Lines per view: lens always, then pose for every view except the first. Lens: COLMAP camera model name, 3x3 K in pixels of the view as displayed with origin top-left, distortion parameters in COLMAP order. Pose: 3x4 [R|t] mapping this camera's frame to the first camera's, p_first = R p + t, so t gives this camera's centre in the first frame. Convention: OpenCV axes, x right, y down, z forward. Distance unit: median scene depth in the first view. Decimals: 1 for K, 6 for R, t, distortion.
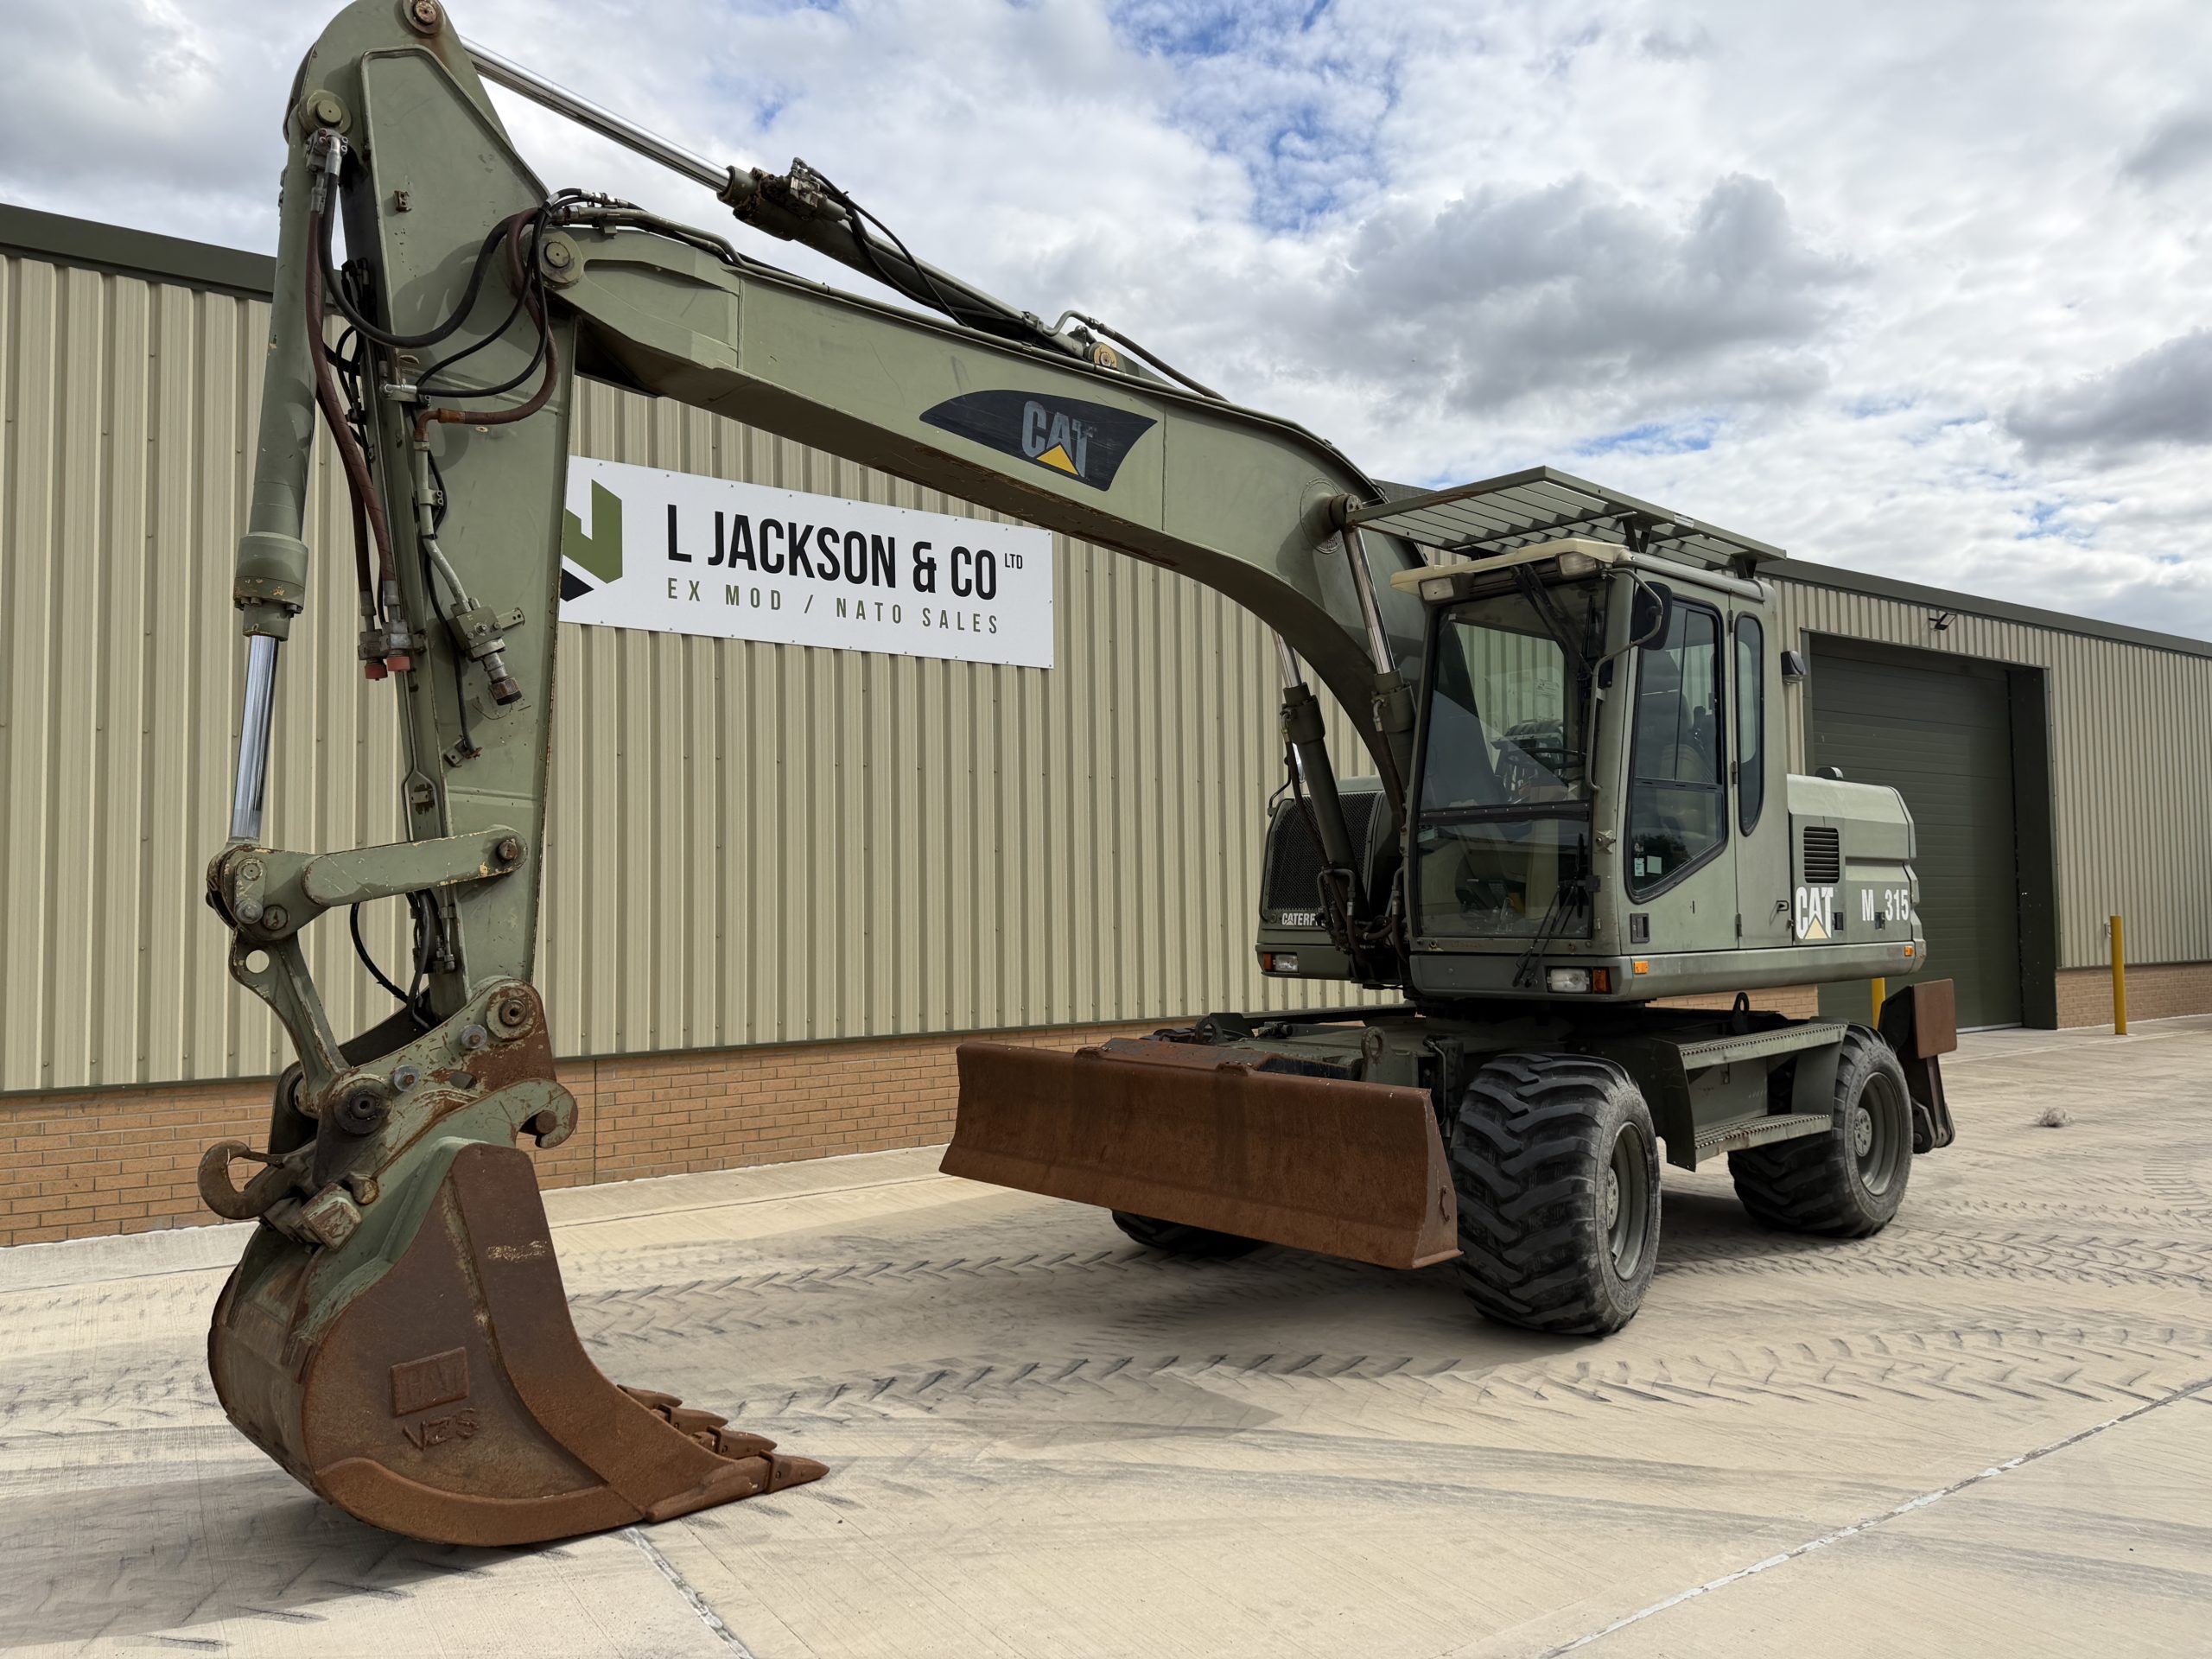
lens RADIAL K [[1535.7, 0, 1115.6], [0, 1535.7, 837.1], [0, 0, 1]] dist [0.086558, -0.088944]
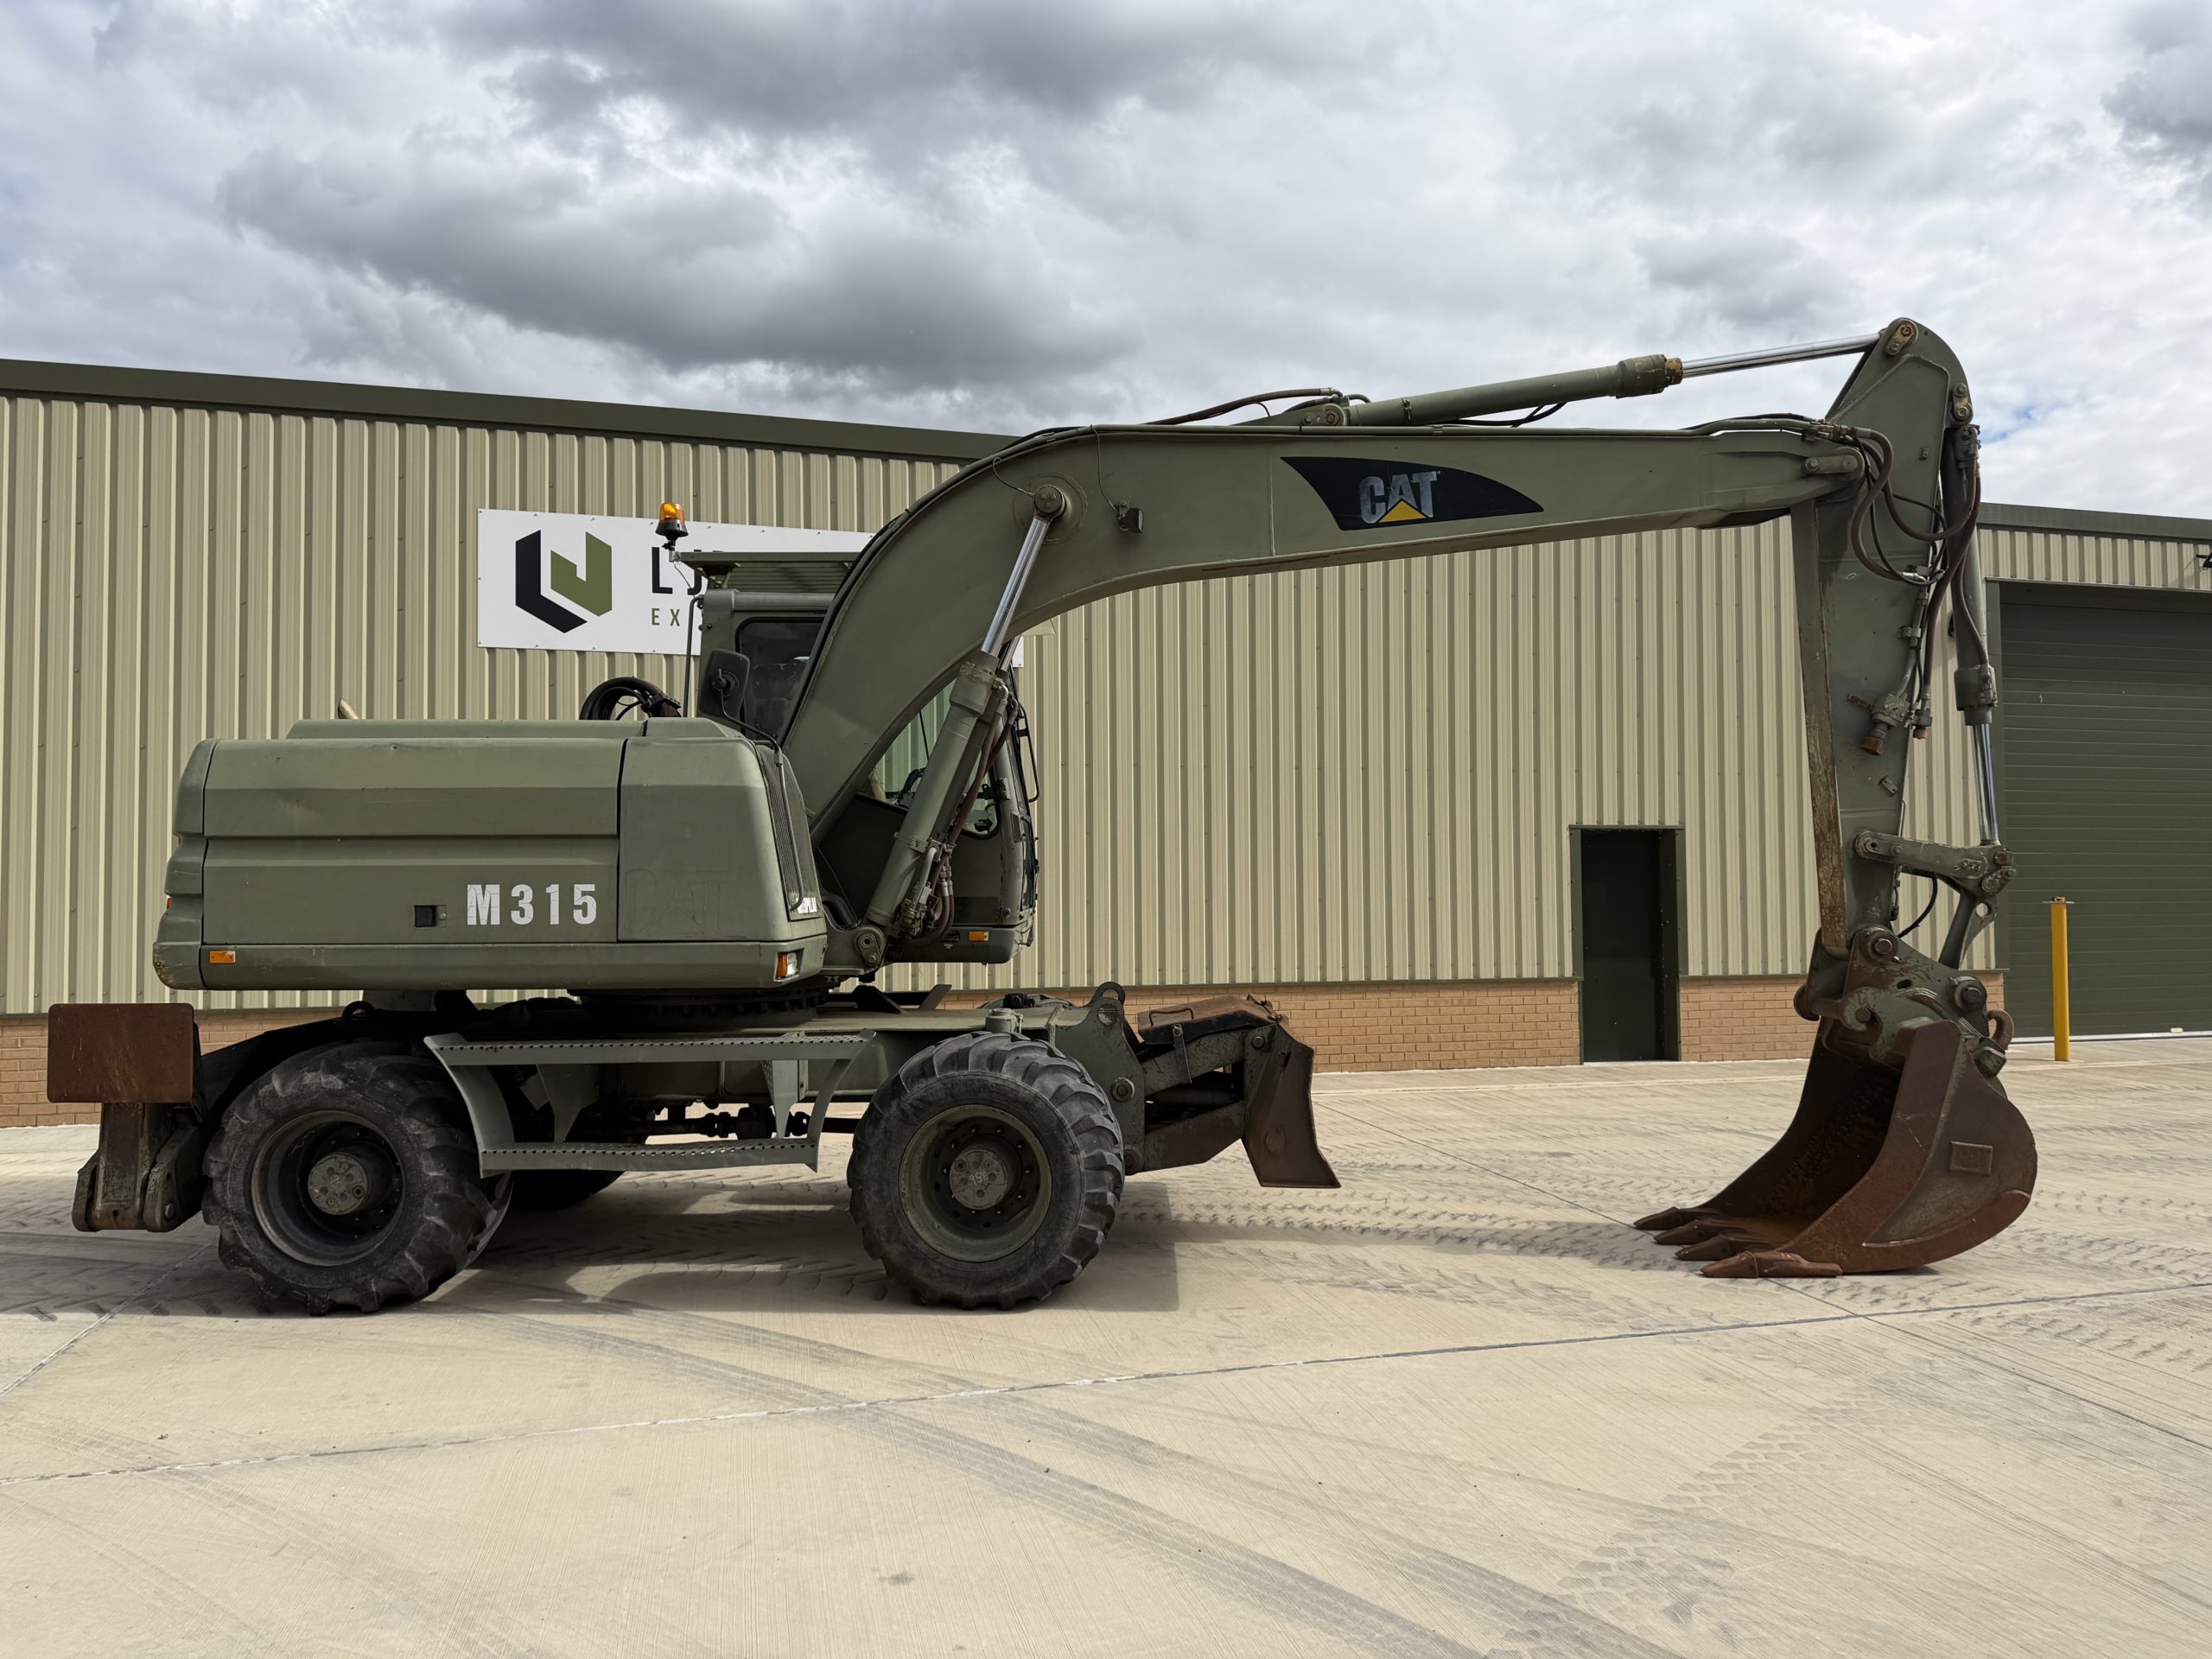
lens RADIAL K [[1525.6, 0, 1114.7], [0, 1525.6, 852.6], [0, 0, 1]] dist [0.126675, -0.214692]
pose [[0.942636, 0.000481, -0.333821, 0.655567], [0.009174, 0.999584, 0.027345, -0.008870], [0.333696, -0.028839, 0.942240, -0.030595]]
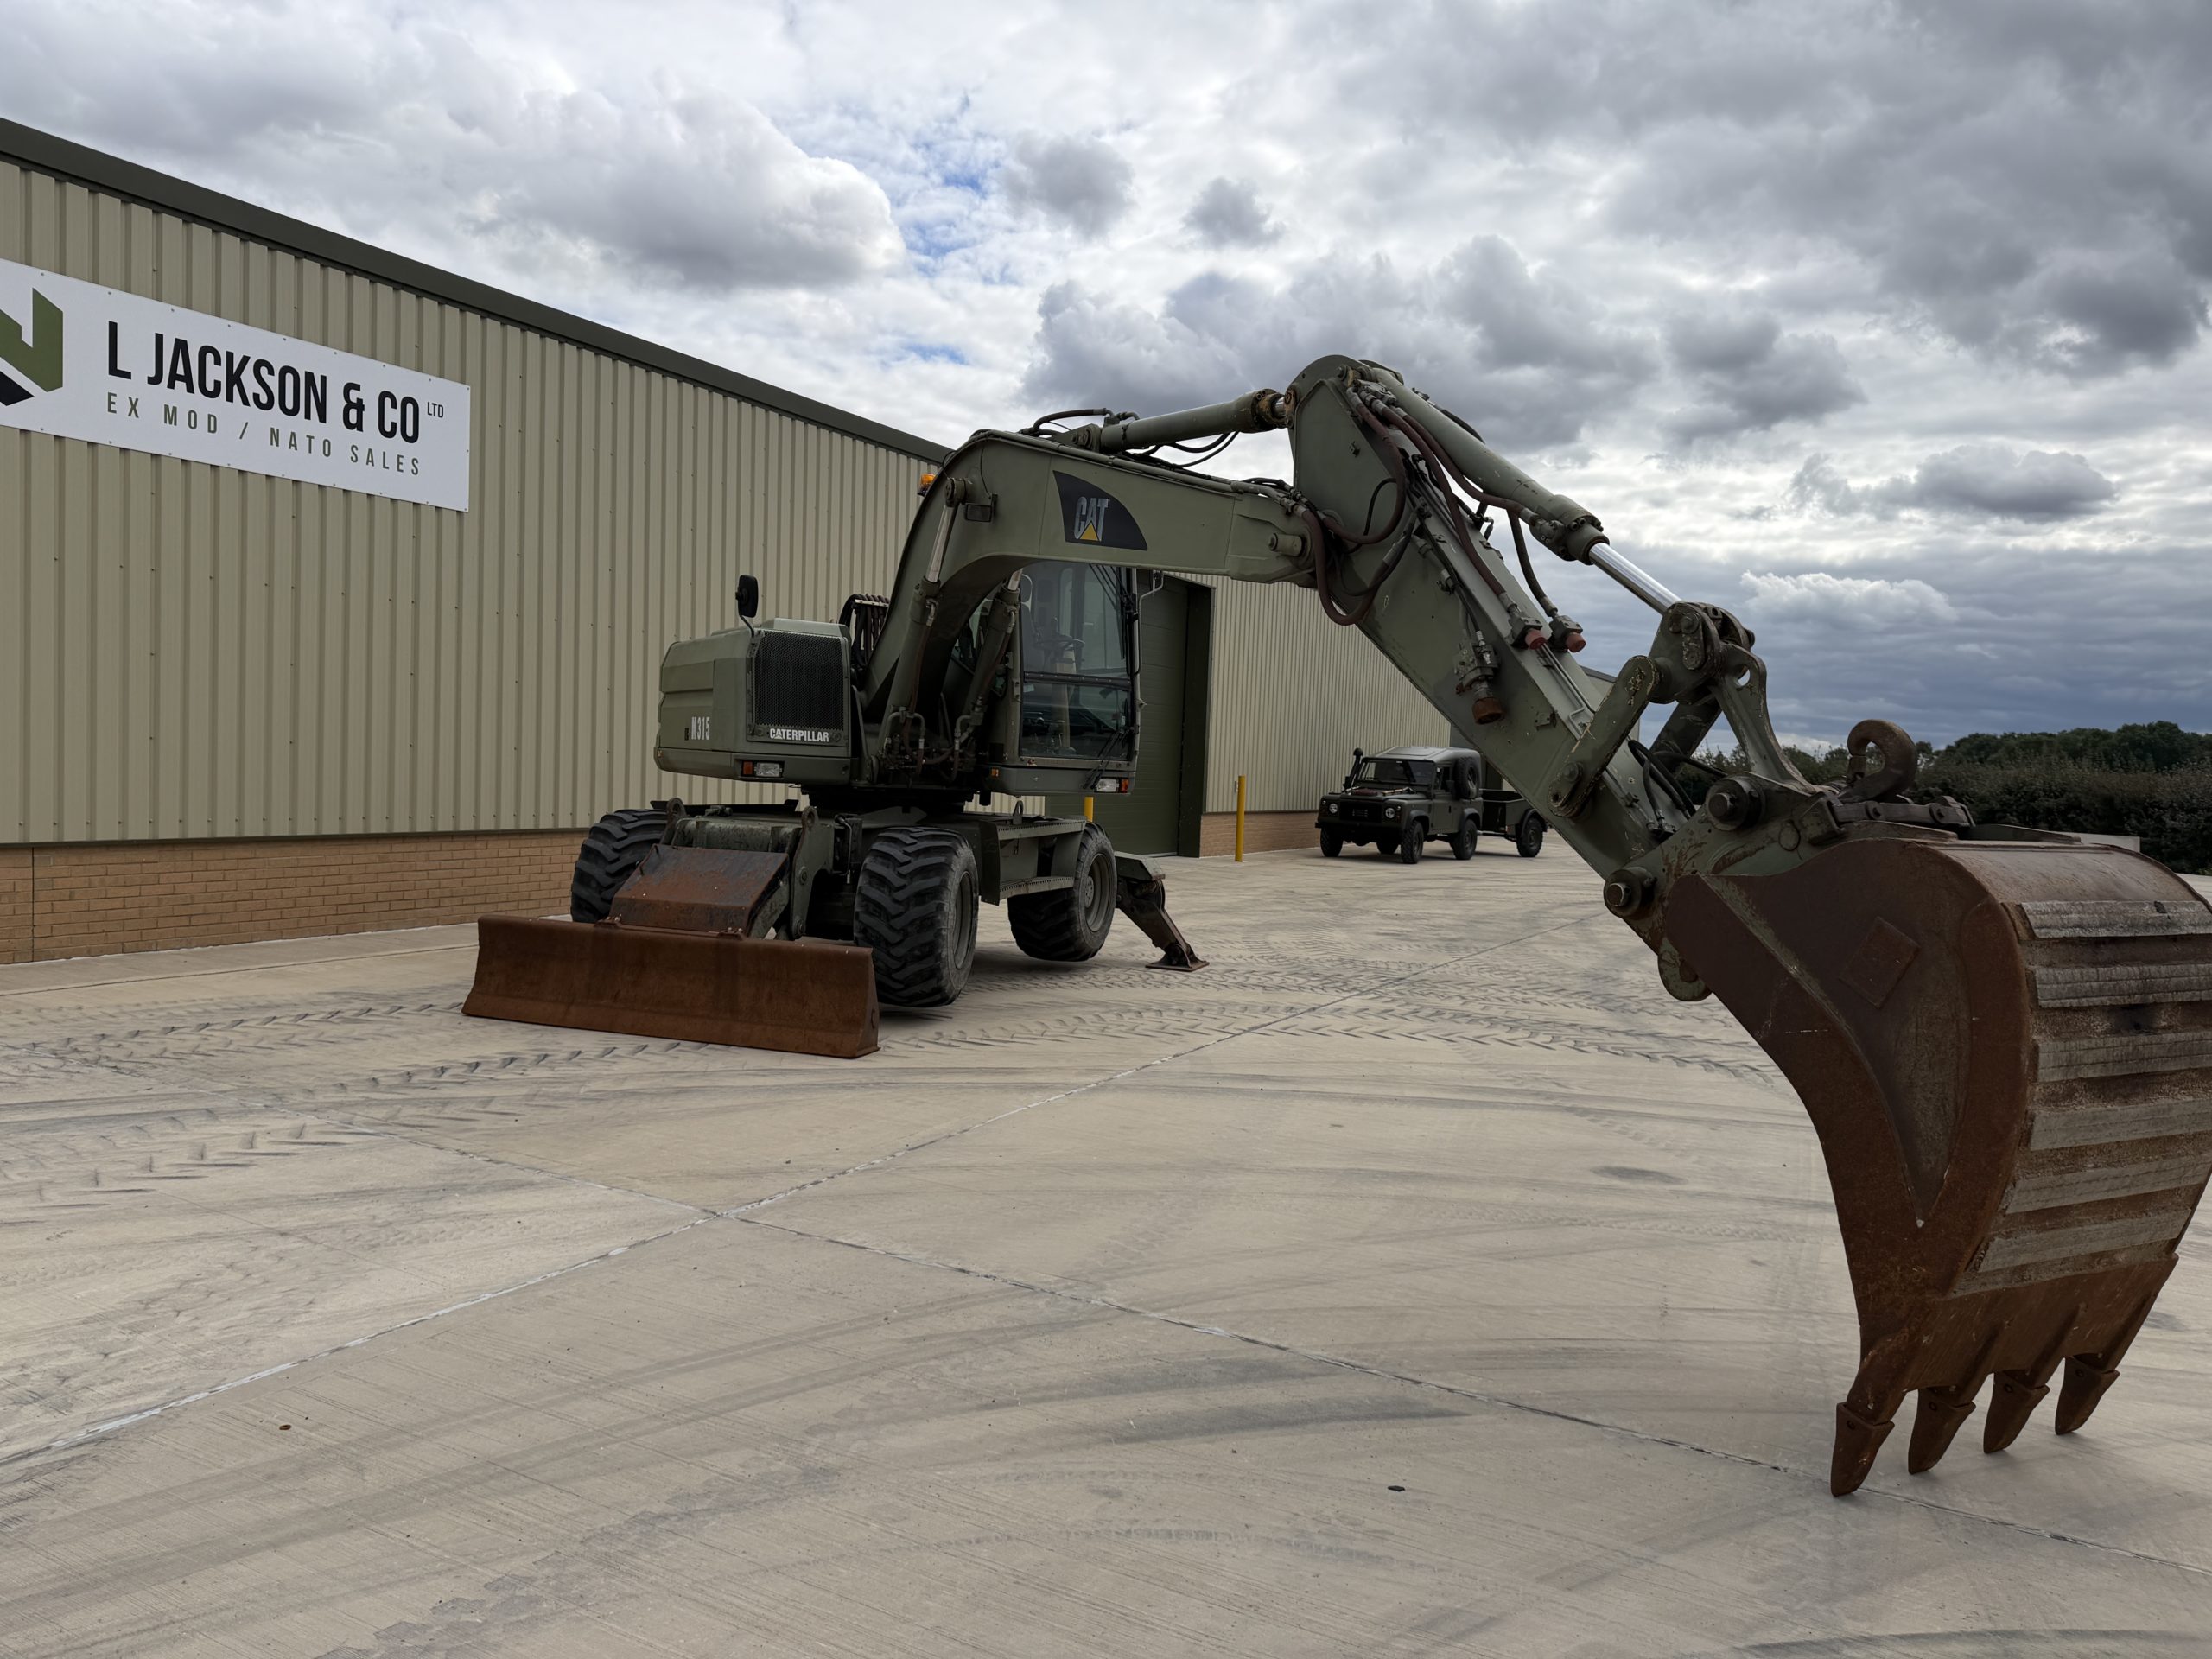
lens RADIAL K [[1576.2, 0, 1107.4], [0, 1576.2, 833.5], [0, 0, 1]] dist [-0.002303, 0.000122]
pose [[0.890655, 0.024429, 0.454022, -0.235182], [-0.069129, 0.994222, 0.082115, -0.007452], [-0.449393, -0.104523, 0.887198, -0.400349]]
